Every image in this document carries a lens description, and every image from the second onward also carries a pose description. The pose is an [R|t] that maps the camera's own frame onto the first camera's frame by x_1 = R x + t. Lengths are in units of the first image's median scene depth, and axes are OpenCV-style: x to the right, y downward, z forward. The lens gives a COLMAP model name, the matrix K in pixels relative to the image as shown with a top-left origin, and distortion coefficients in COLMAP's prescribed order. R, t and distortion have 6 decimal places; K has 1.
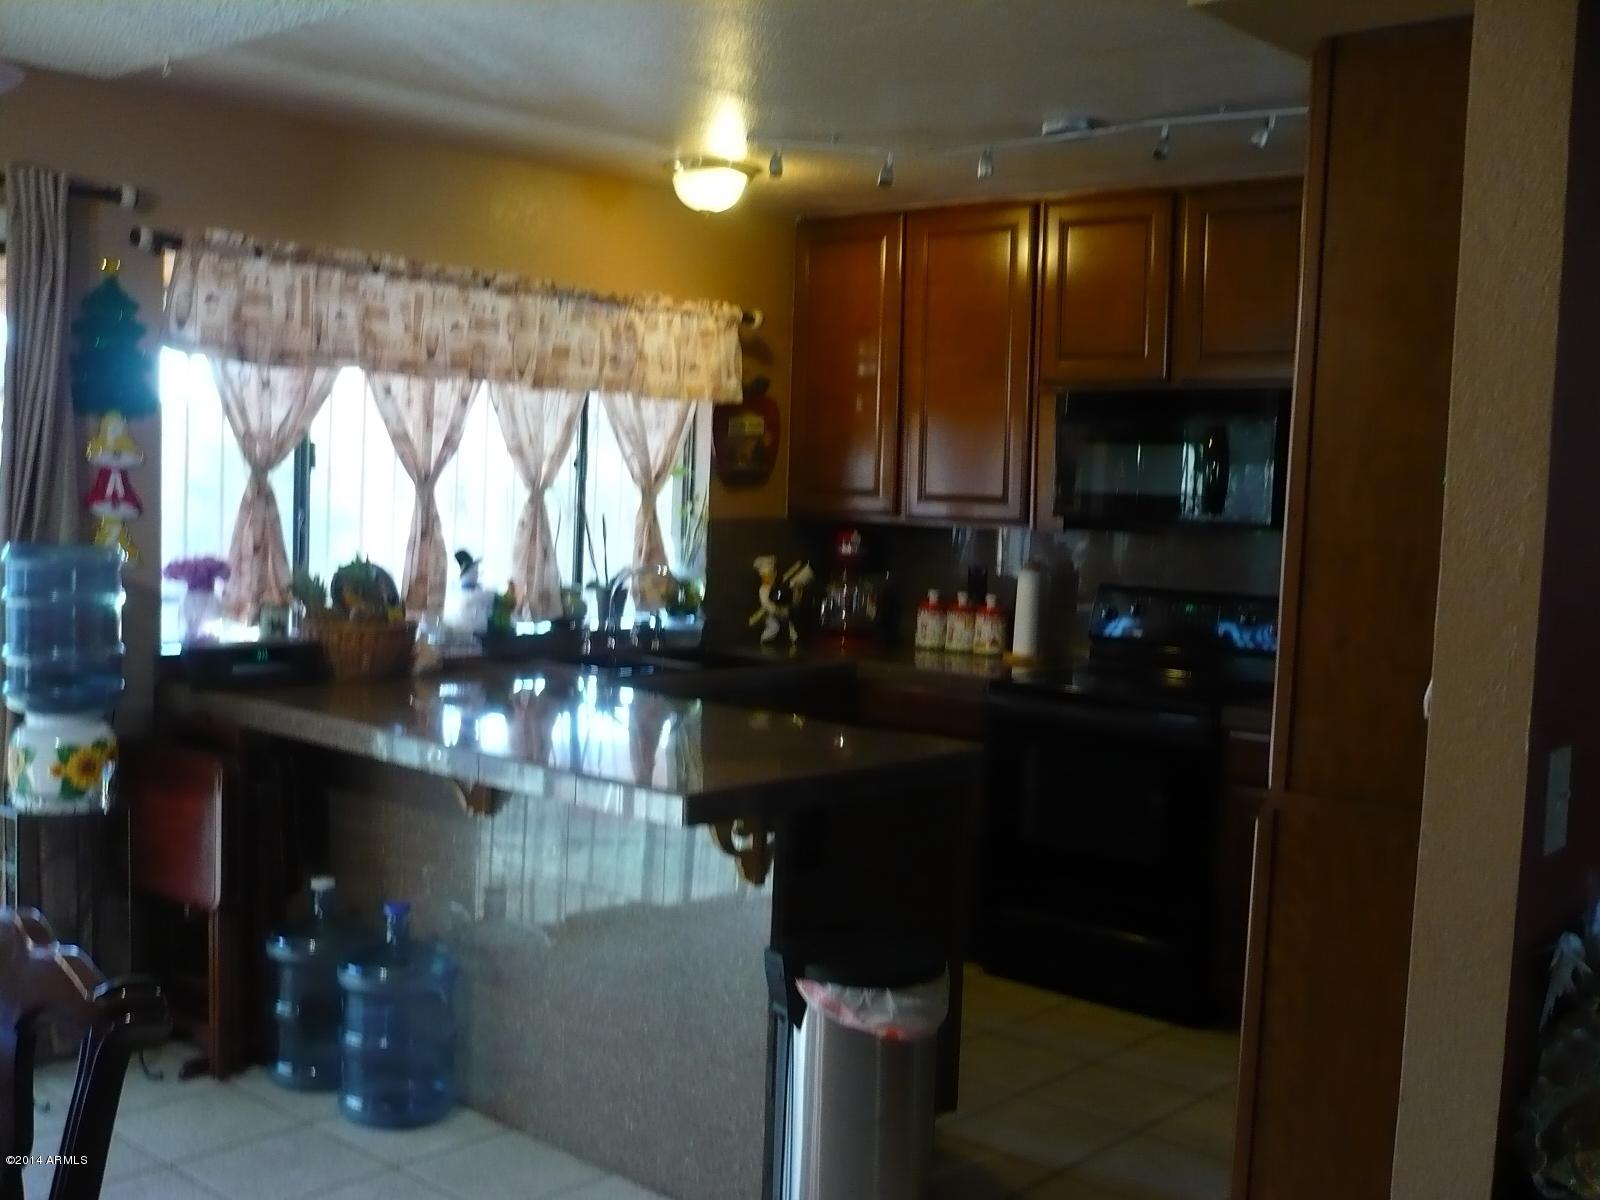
lens RADIAL K [[1728.8, 0, 800.0], [0, 1728.8, 600.0], [0, 0, 1]] dist [-0.095055, 0.180504]
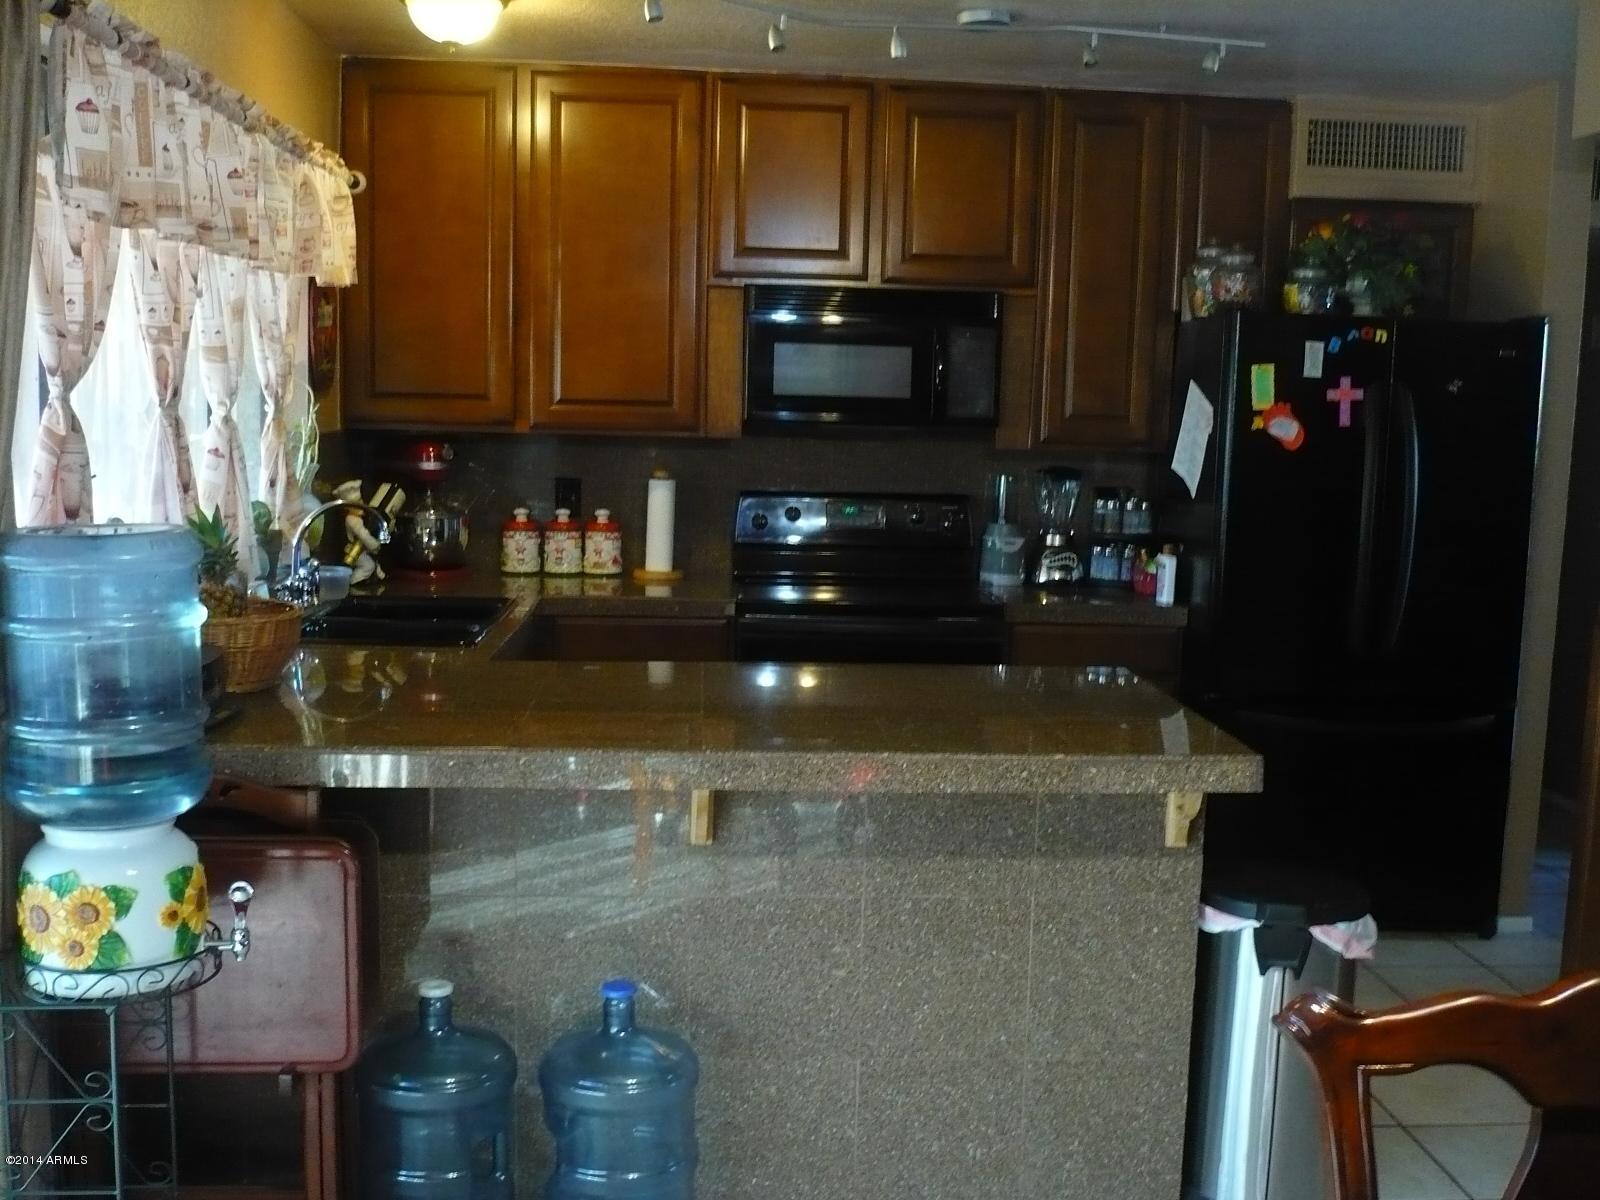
lens RADIAL K [[1728.8, 0, 800.0], [0, 1728.8, 600.0], [0, 0, 1]] dist [-0.095055, 0.180504]
pose [[0.695700, -0.101567, 0.711116, -0.507229], [0.049285, 0.994370, 0.093807, -0.038225], [-0.716640, -0.030214, 0.696789, 0.319568]]
